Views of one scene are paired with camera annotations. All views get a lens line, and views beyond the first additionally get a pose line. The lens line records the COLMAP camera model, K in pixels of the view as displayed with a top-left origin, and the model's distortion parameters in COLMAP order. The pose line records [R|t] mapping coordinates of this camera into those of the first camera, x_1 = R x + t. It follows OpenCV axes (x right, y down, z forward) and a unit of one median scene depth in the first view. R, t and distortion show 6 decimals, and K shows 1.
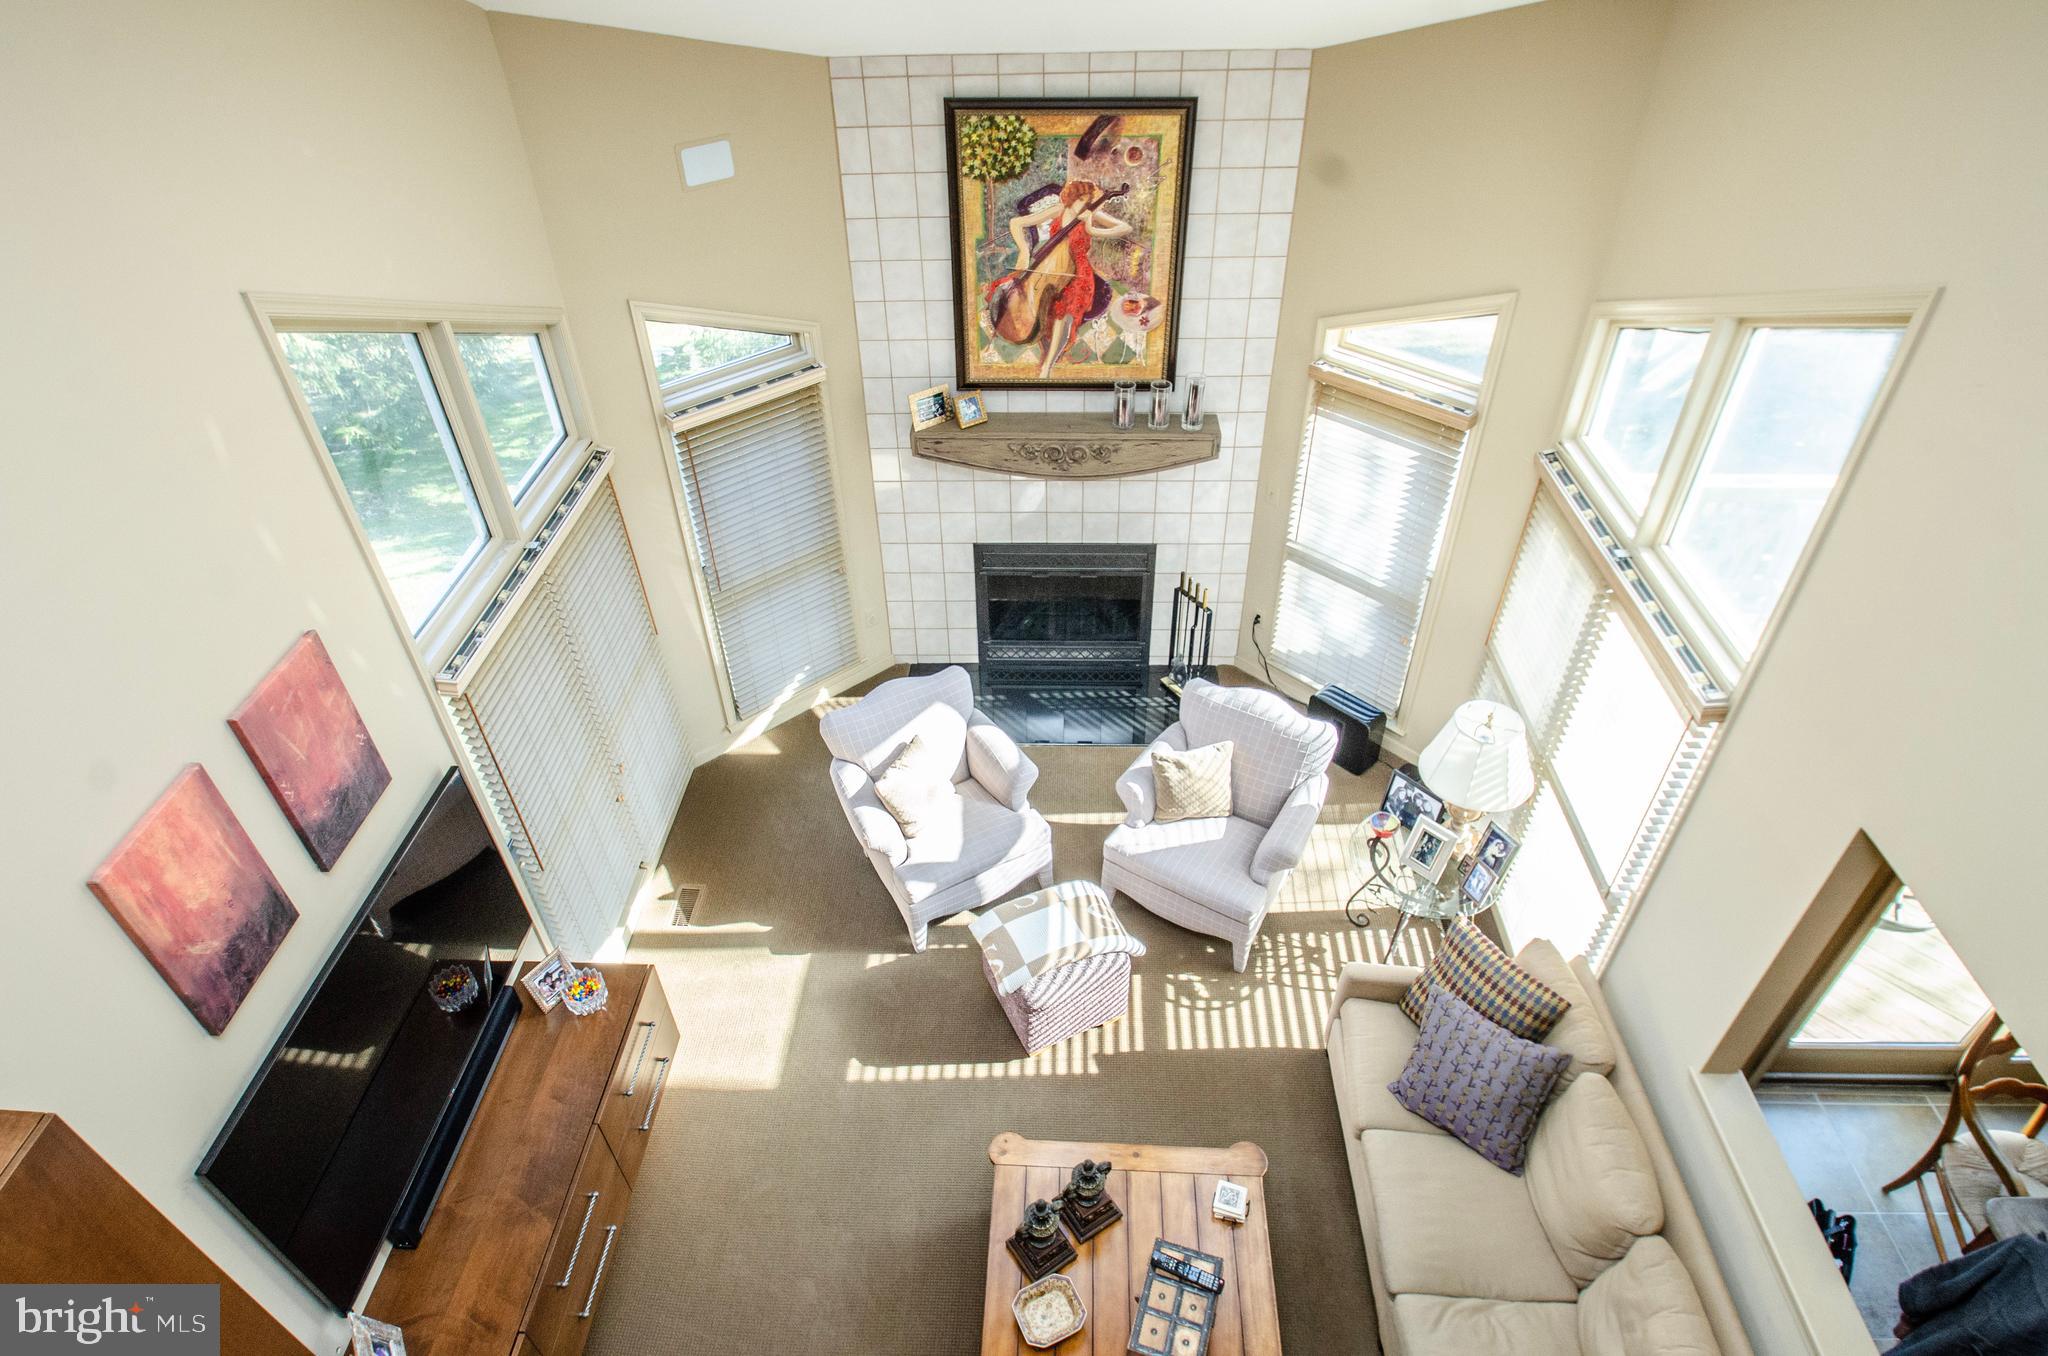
lens RADIAL K [[1119.0, 0, 1033.1], [0, 1119.0, 674.6], [0, 0, 1]] dist [-0.030603, -0.005230]
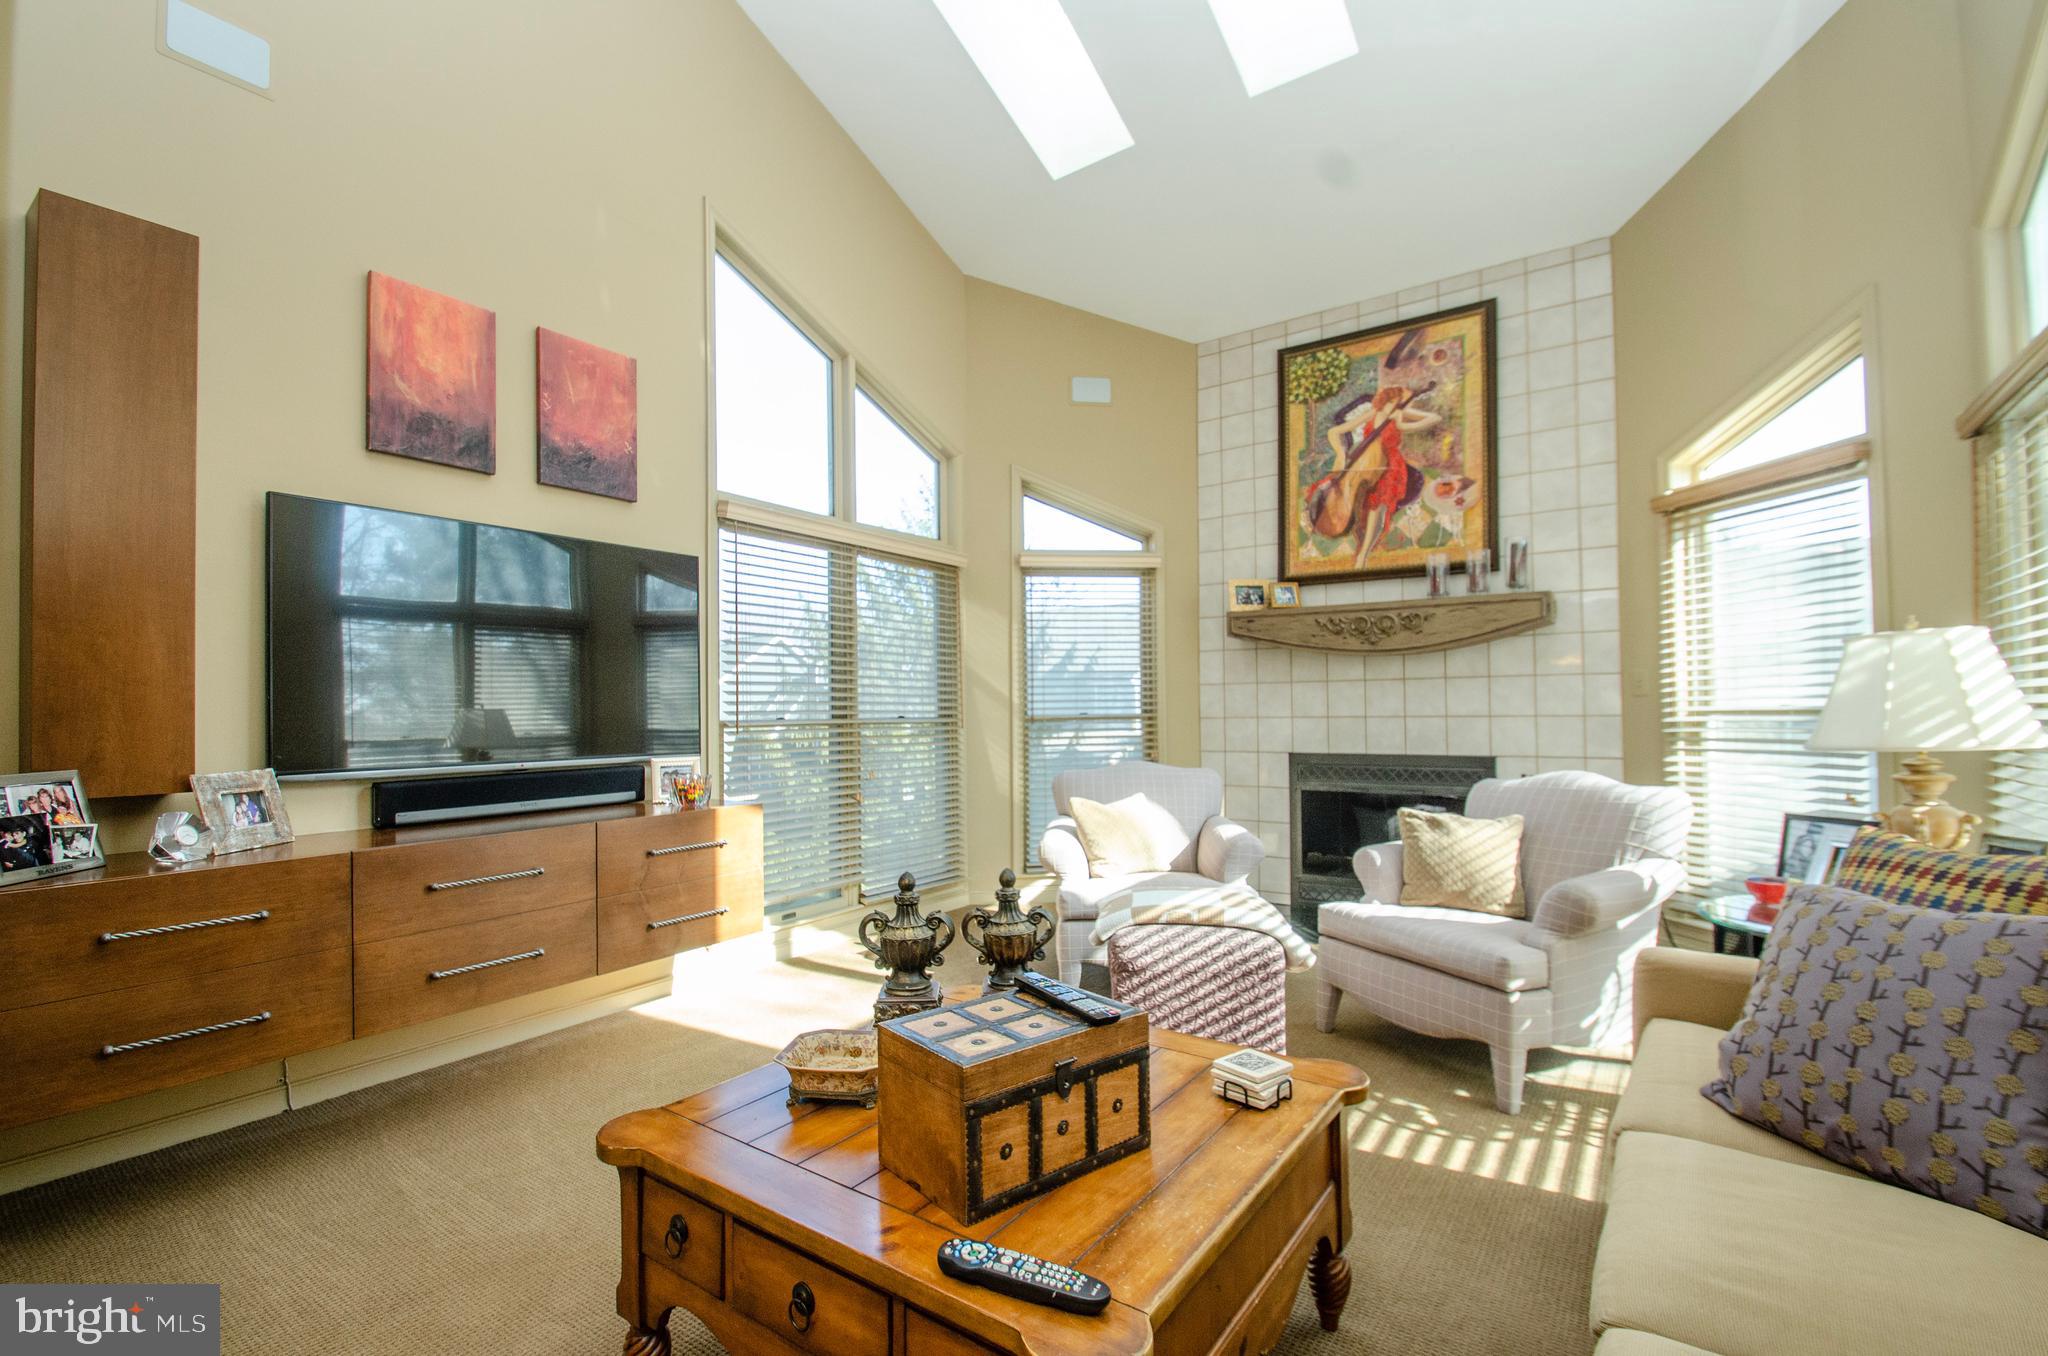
lens RADIAL K [[920.2, 0, 1018.4], [0, 920.2, 689.4], [0, 0, 1]] dist [-0.004429, -0.001163]
pose [[0.837903, -0.011305, -0.545702, 0.229554], [-0.338465, 0.773589, -0.535725, 0.428857], [0.428205, 0.633587, 0.644366, 0.405767]]
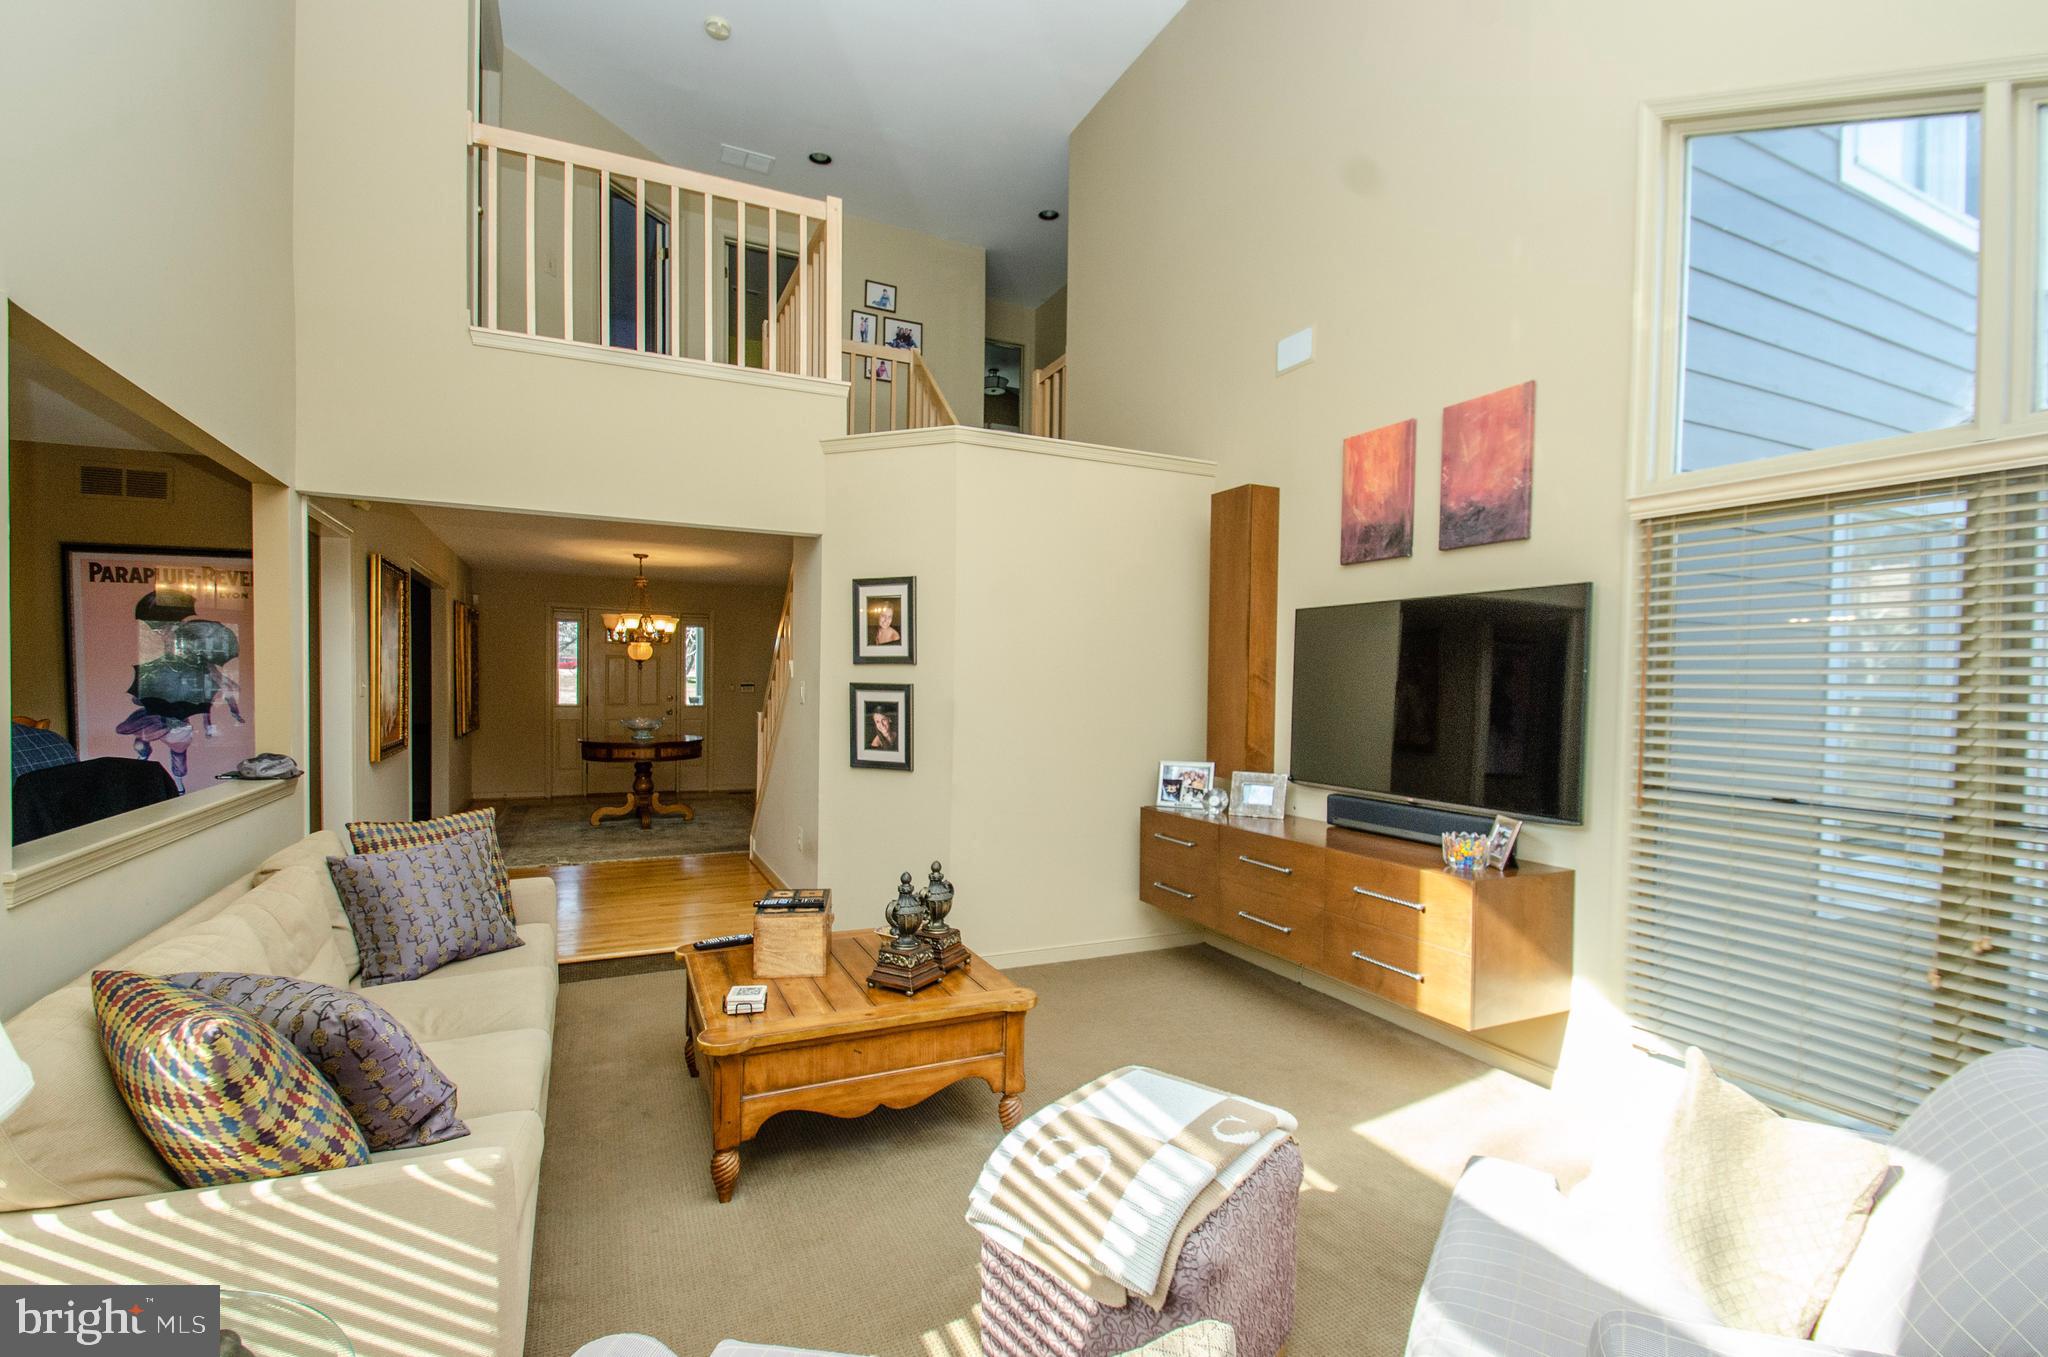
lens RADIAL K [[920.2, 0, 1028.7], [0, 920.2, 689.1], [0, 0, 1]] dist [-0.004429, -0.001163]
pose [[-0.885496, 0.013179, -0.464461, 0.219216], [-0.284274, 0.775325, 0.563968, -0.113926], [0.367540, 0.631425, -0.682800, 0.993222]]
